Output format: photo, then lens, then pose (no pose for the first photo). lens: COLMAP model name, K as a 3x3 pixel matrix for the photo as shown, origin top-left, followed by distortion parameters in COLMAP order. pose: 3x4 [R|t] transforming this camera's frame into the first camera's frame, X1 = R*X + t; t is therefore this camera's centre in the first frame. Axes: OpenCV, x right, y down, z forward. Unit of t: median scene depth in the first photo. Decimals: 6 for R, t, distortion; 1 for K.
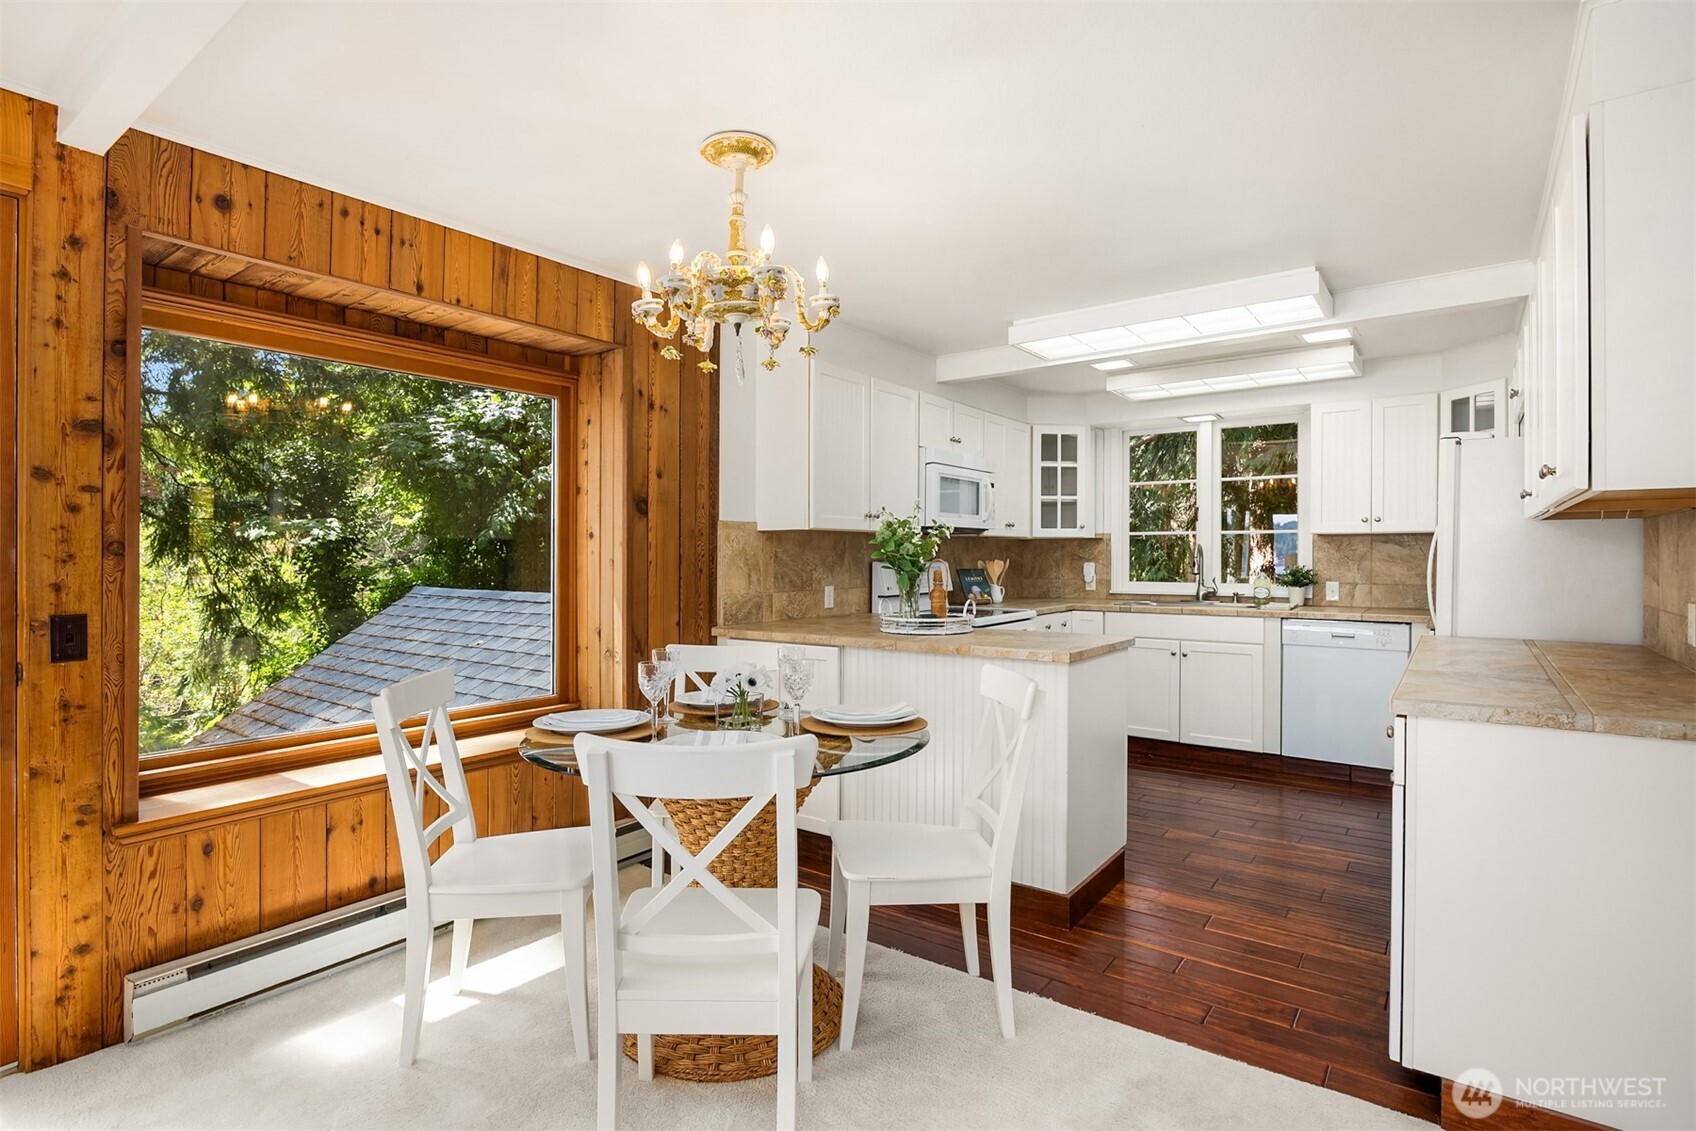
lens RADIAL K [[840.7, 0, 823.2], [0, 840.7, 567.9], [0, 0, 1]] dist [-0.024265, 0.001195]
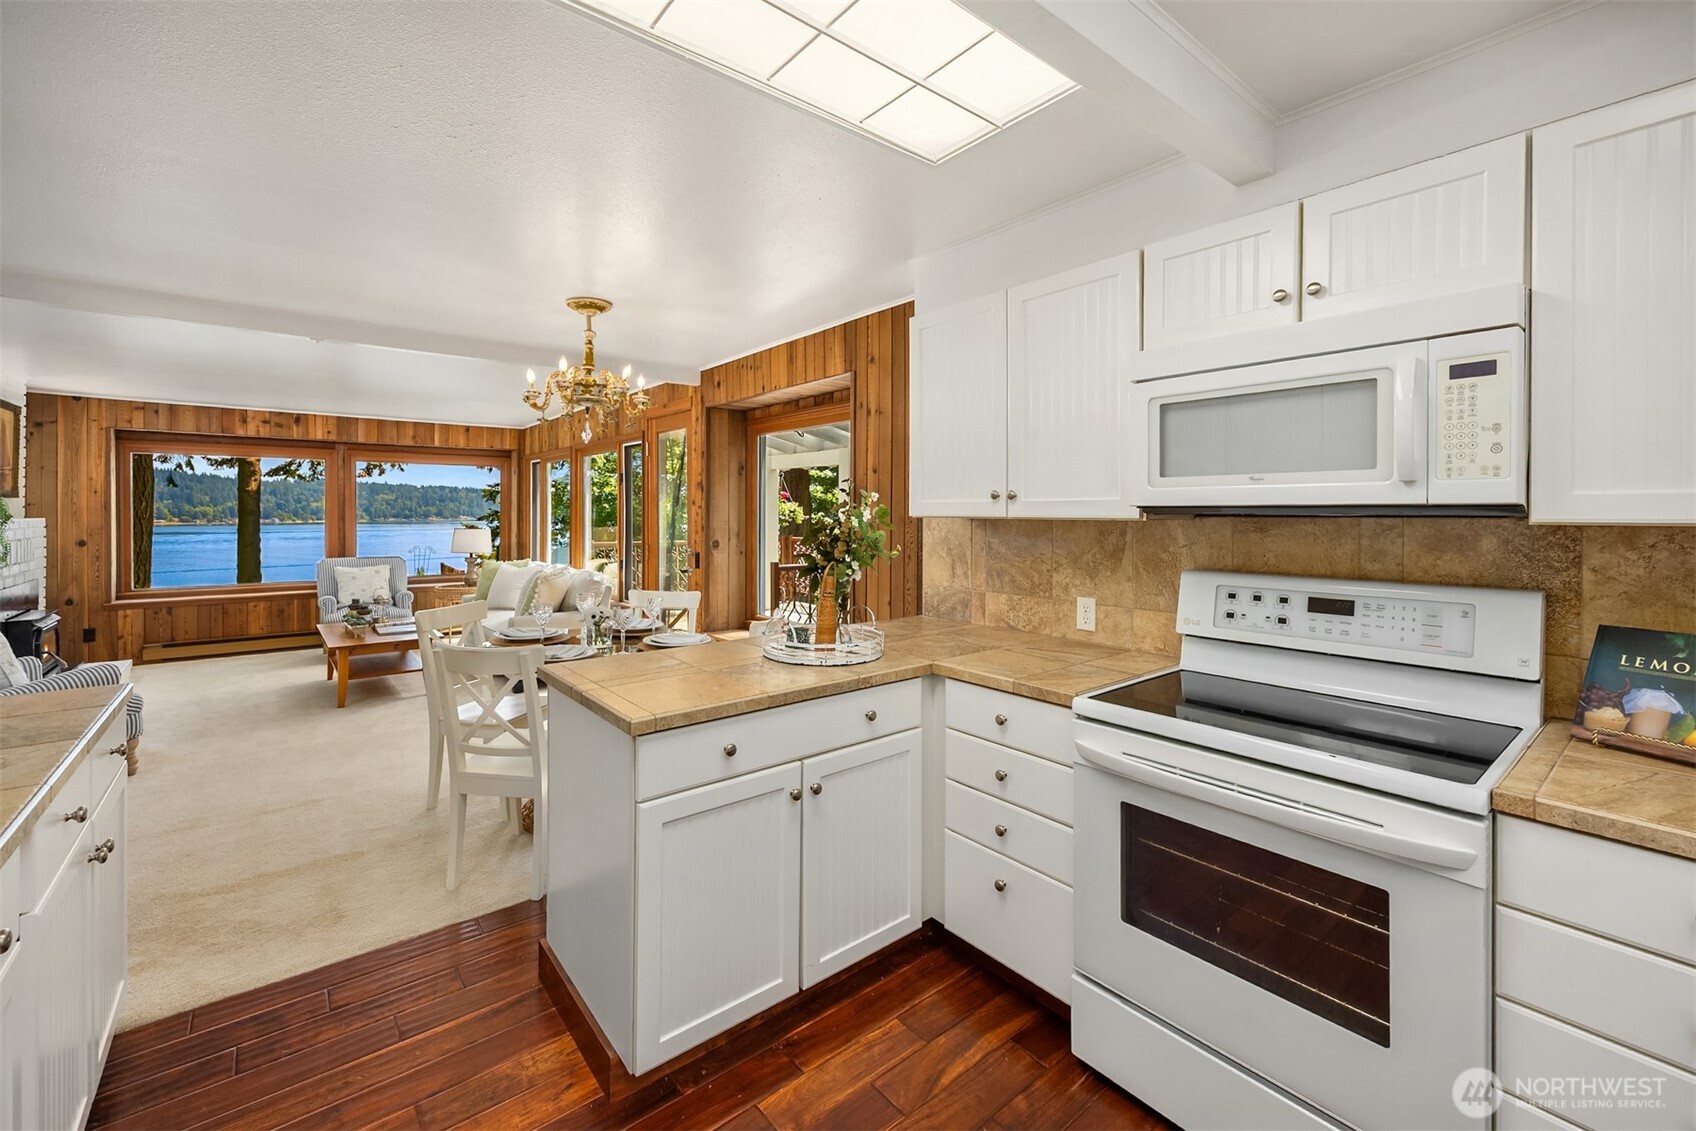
lens RADIAL K [[692.0, 0, 831.2], [0, 692.0, 518.1], [0, 0, 1]] dist [0.007305, -0.001562]
pose [[-0.238718, 0.012583, -0.971007, 0.534755], [-0.013455, 0.999777, 0.016264, -0.043413], [0.970996, 0.016948, -0.238495, 0.843893]]
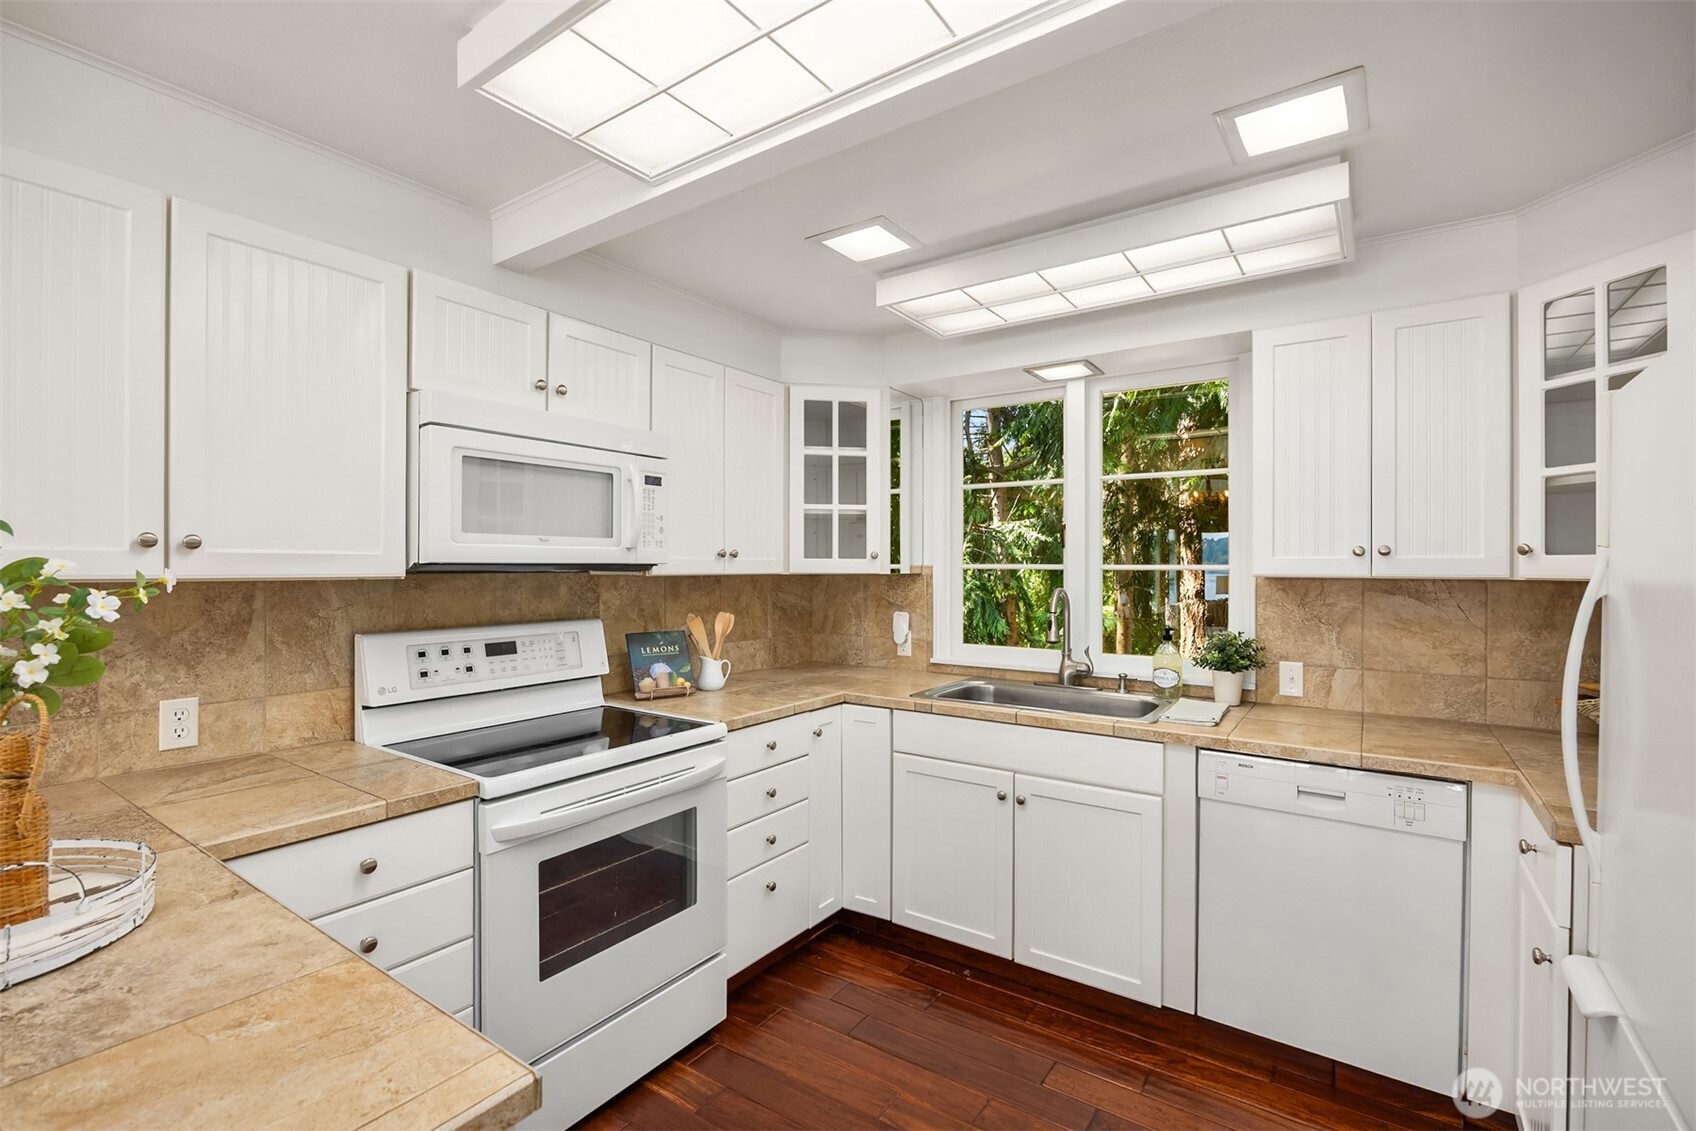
lens RADIAL K [[739.4, 0, 840.7], [0, 739.4, 562.2], [0, 0, 1]] dist [-0.024115, 0.001722]
pose [[0.999480, 0.005174, 0.031840, 0.310851], [-0.004566, 0.999806, -0.019162, -0.040329], [-0.031933, 0.019007, 0.999309, 0.547454]]
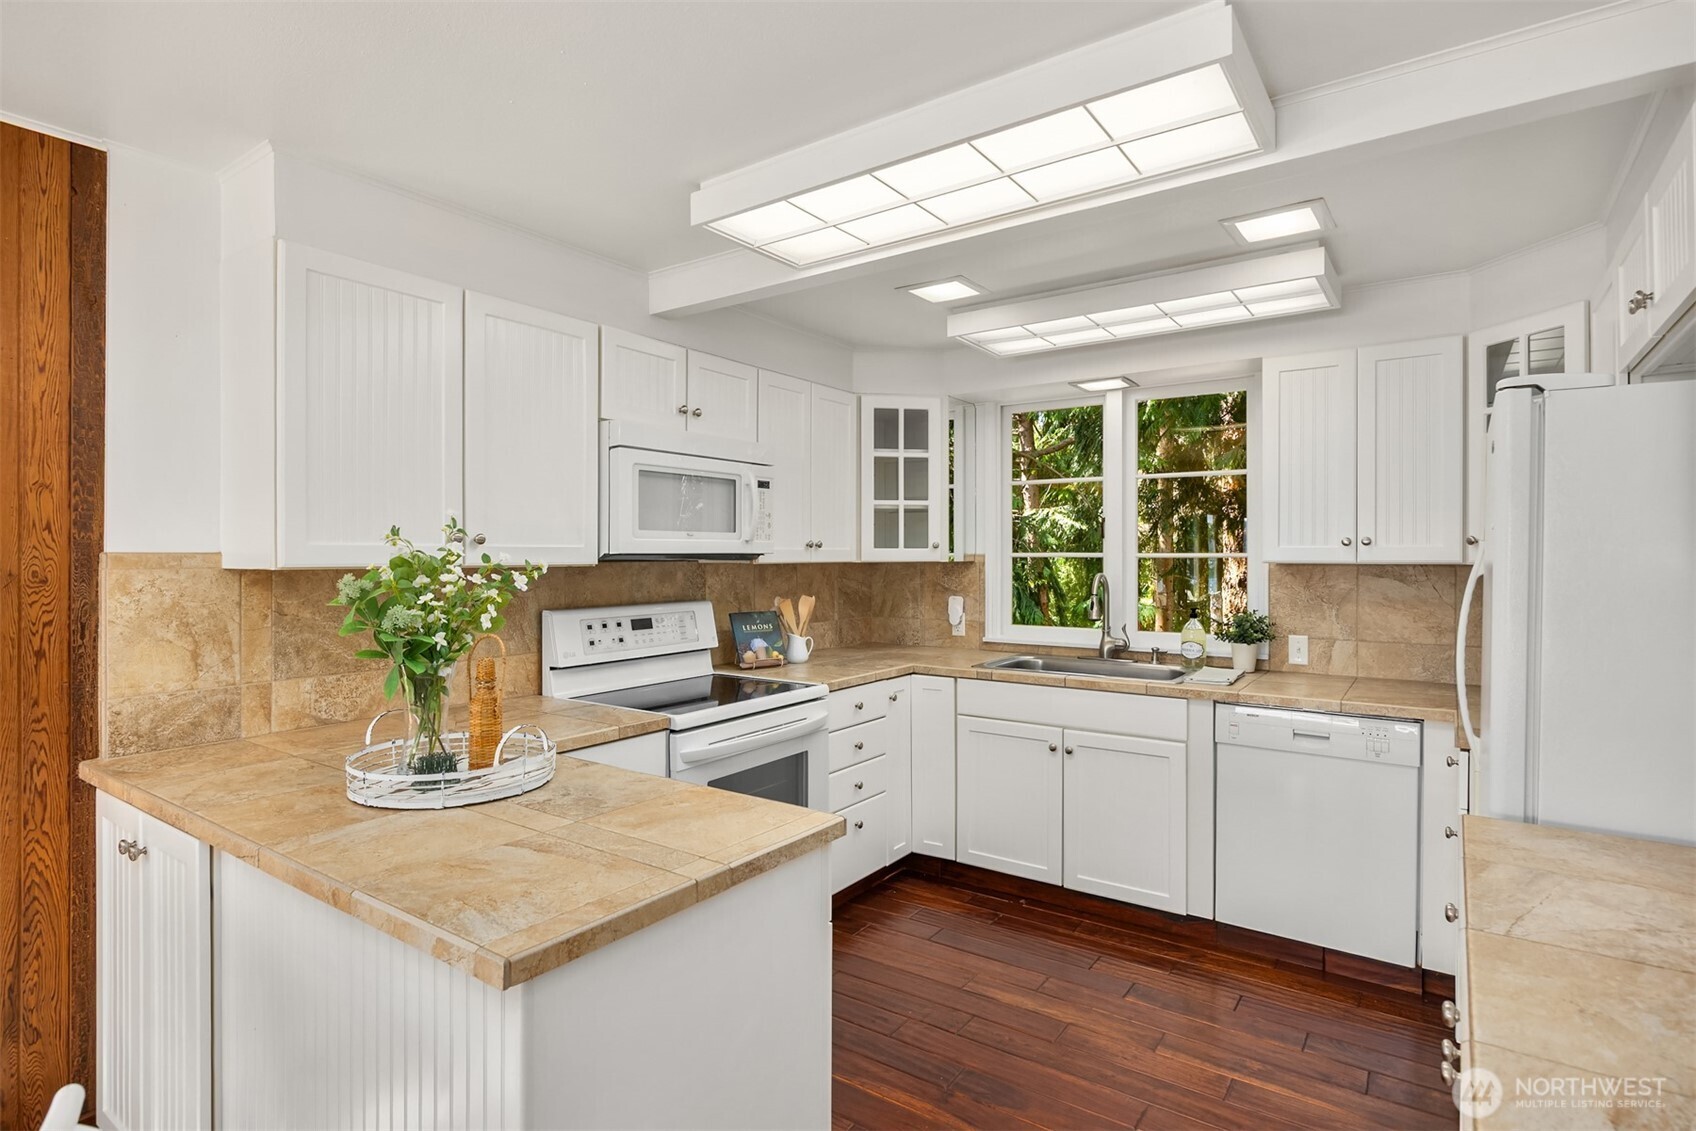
lens RADIAL K [[840.7, 0, 835.0], [0, 840.7, 556.9], [0, 0, 1]] dist [-0.024265, 0.001195]
pose [[0.999710, 0.001950, 0.024009, 0.244917], [-0.001677, 0.999934, -0.011363, -0.037960], [-0.024029, 0.011319, 0.999647, 0.373835]]
